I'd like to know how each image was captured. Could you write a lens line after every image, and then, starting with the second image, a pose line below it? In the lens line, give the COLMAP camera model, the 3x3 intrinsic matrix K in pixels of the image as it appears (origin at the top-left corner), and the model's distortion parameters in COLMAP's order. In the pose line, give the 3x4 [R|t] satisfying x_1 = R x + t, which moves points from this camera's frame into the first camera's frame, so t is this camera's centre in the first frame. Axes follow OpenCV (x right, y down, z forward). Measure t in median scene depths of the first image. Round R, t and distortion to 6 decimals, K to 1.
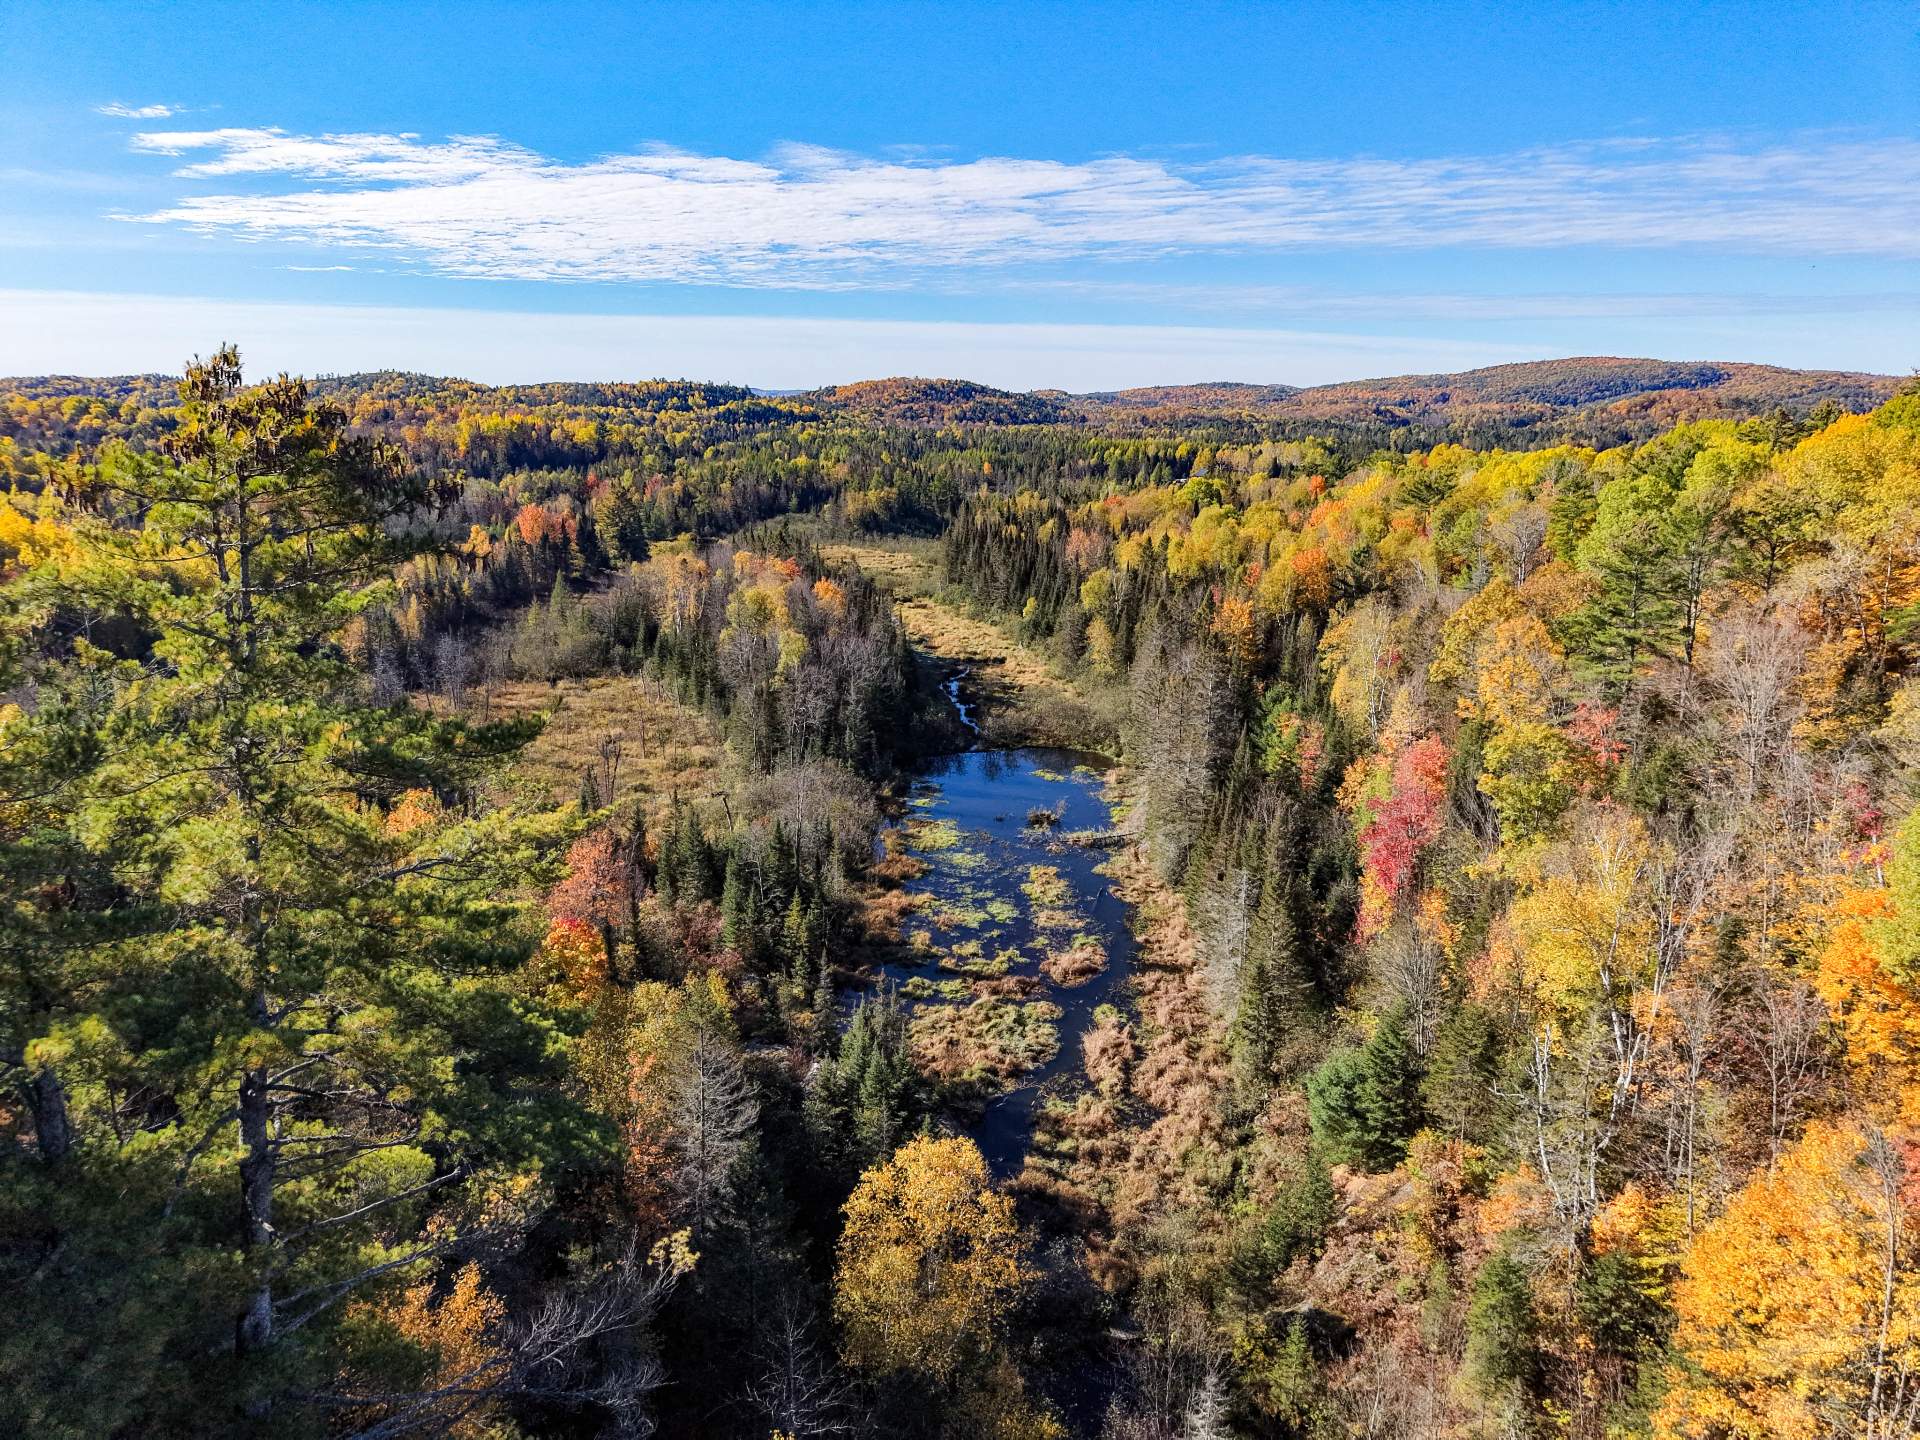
lens RADIAL K [[1274.3, 0, 960.0], [0, 1274.3, 720.0], [0, 0, 1]] dist [0.025291, -0.038297]
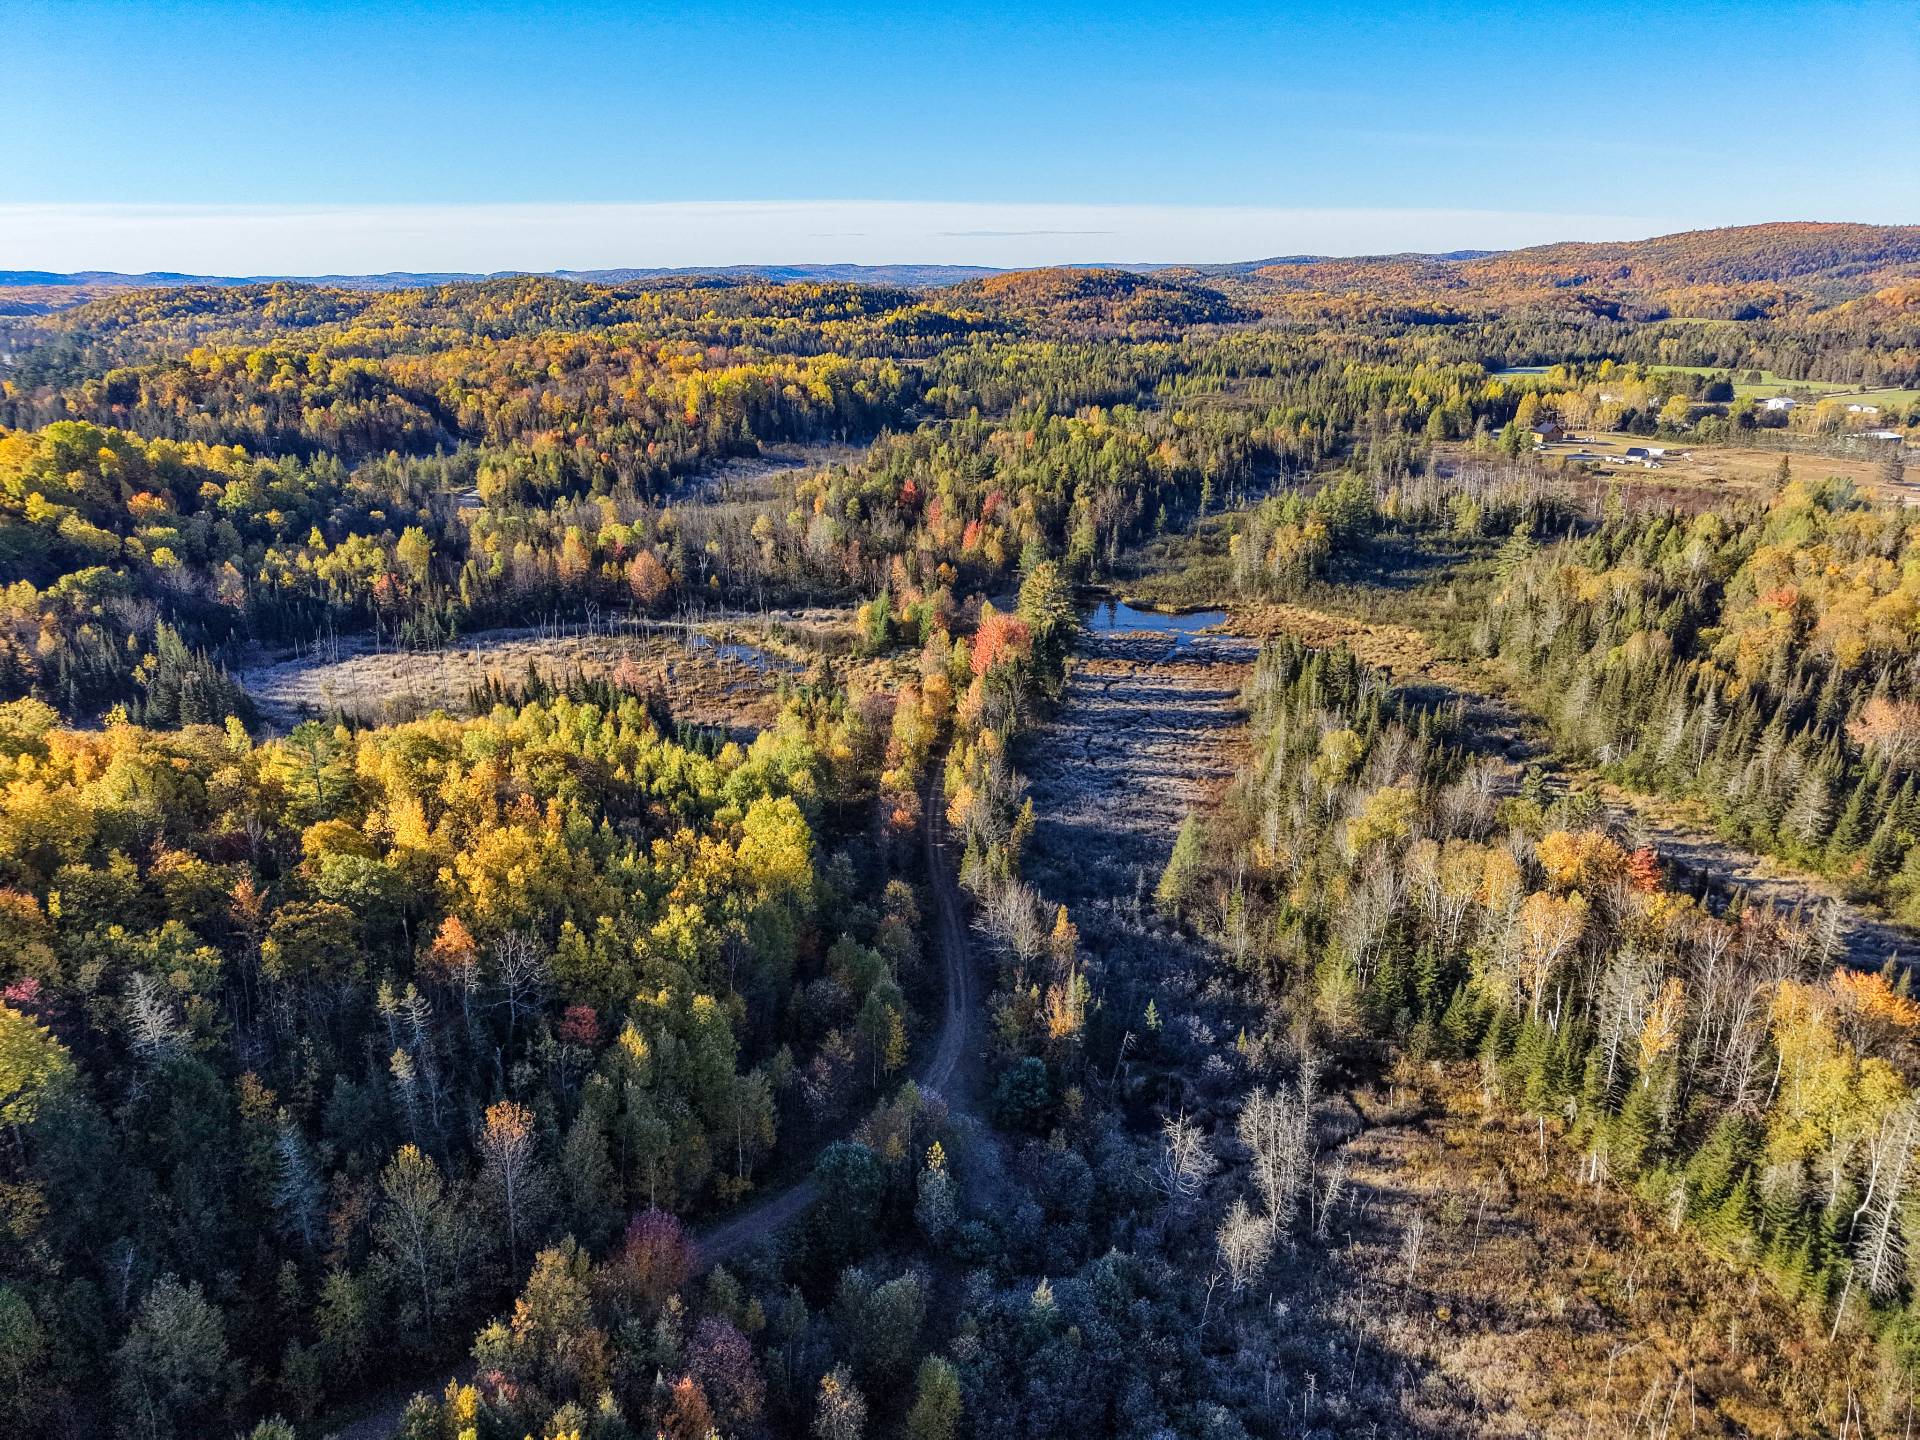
lens RADIAL K [[1274.3, 0, 960.0], [0, 1274.3, 720.0], [0, 0, 1]] dist [0.025291, -0.038297]
pose [[0.997560, 0.005602, -0.069594, -0.068932], [0.000917, 0.995638, 0.093292, -0.040041], [0.069813, -0.093128, 0.993204, 0.056267]]
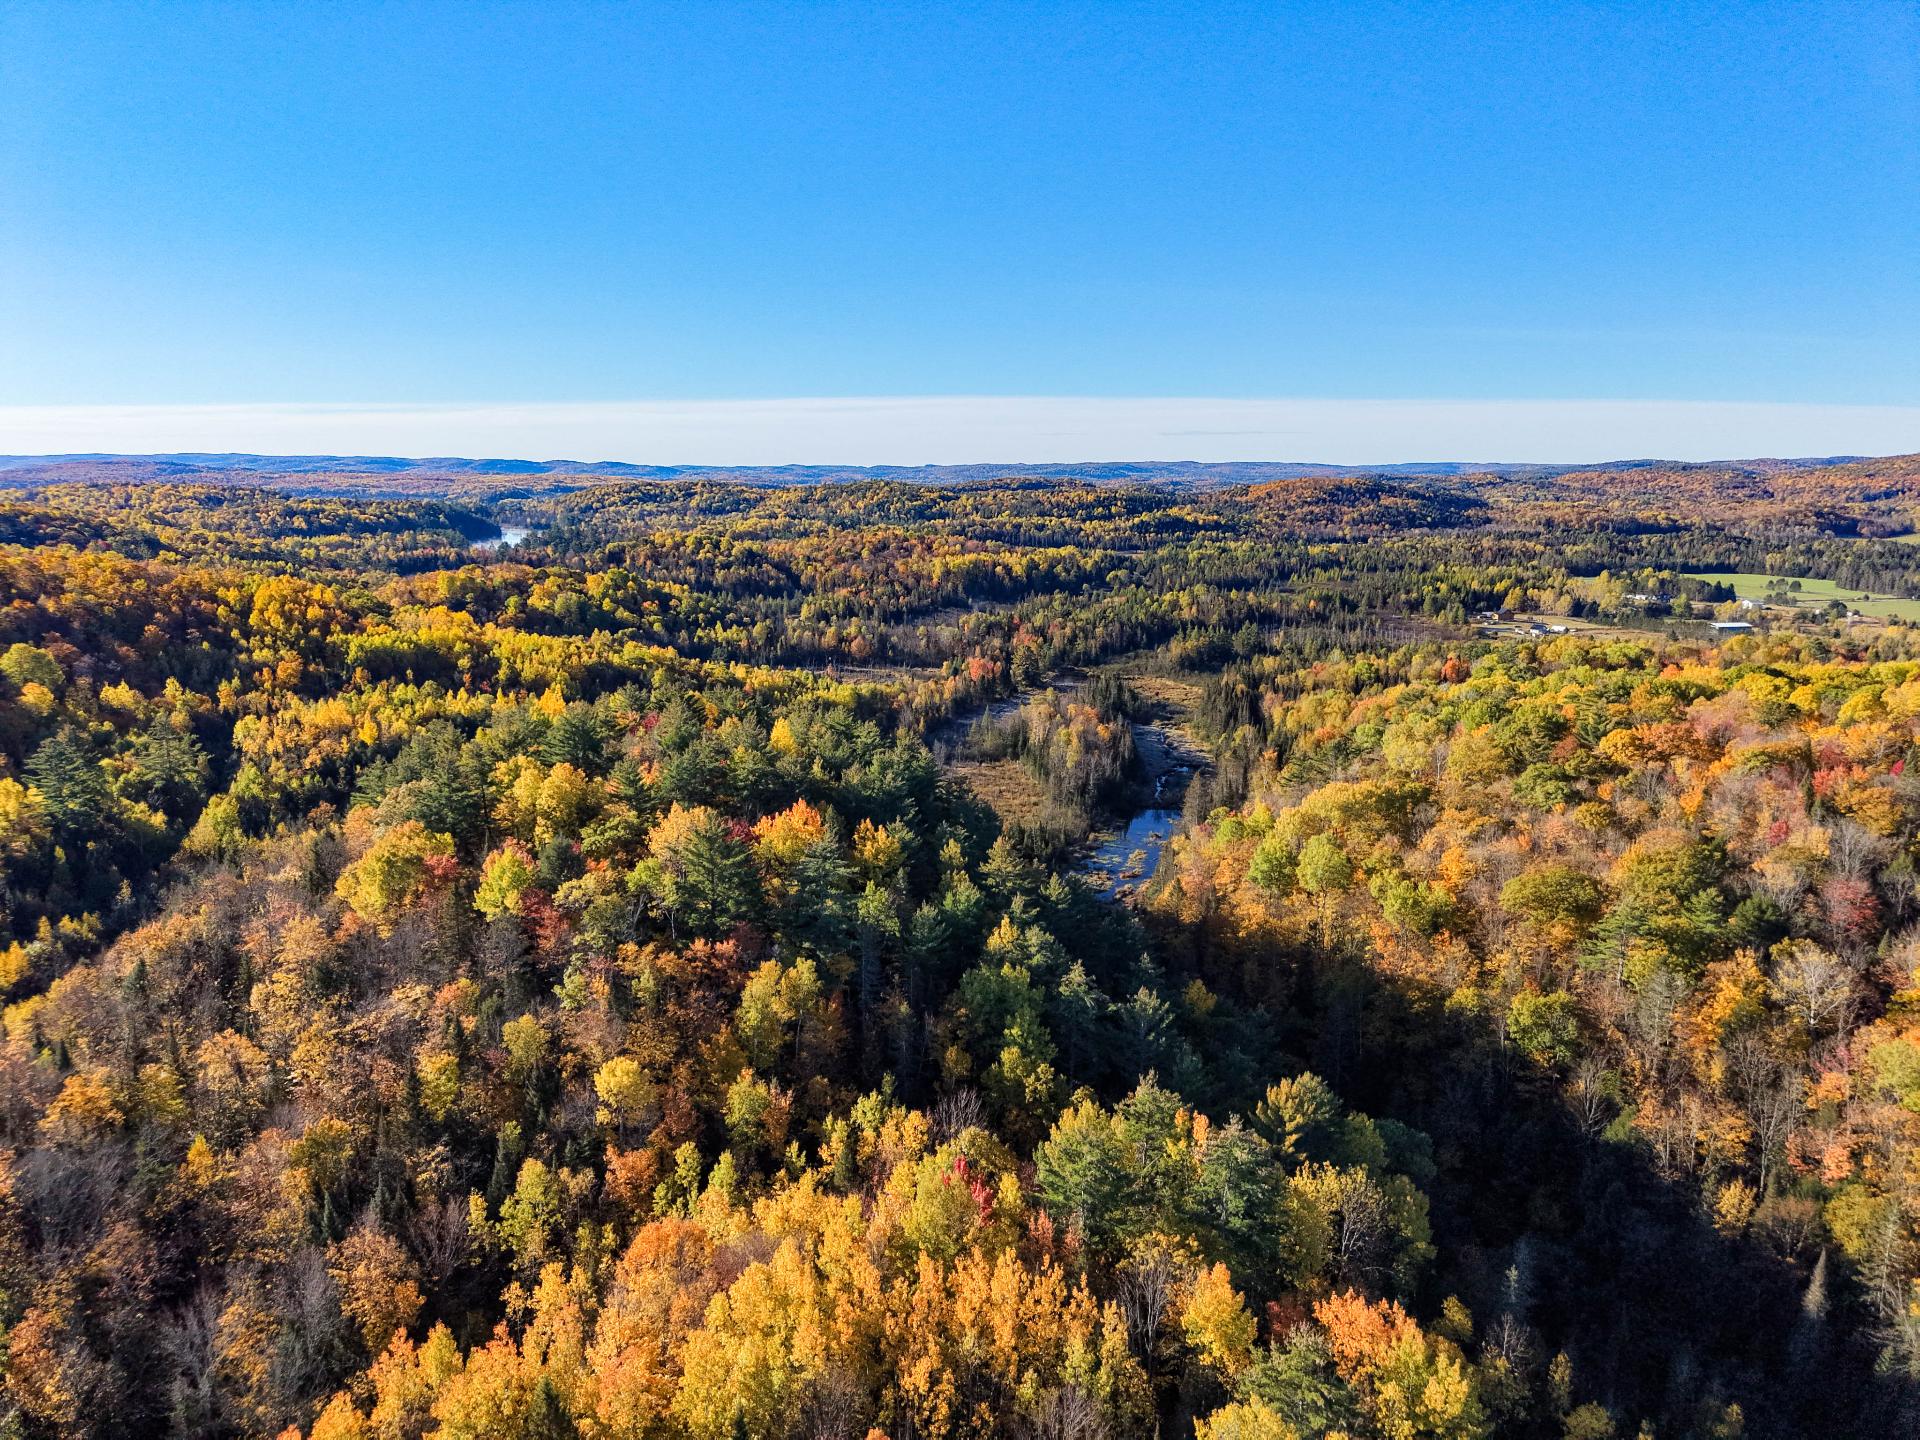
lens RADIAL K [[1269.2, 0, 960.0], [0, 1269.2, 720.0], [0, 0, 1]] dist [0.088218, -0.133721]
pose [[0.944448, 0.058963, -0.323329, 0.050904], [-0.074823, 0.996516, -0.036833, -0.003019], [0.320031, 0.058979, 0.945569, -0.157636]]
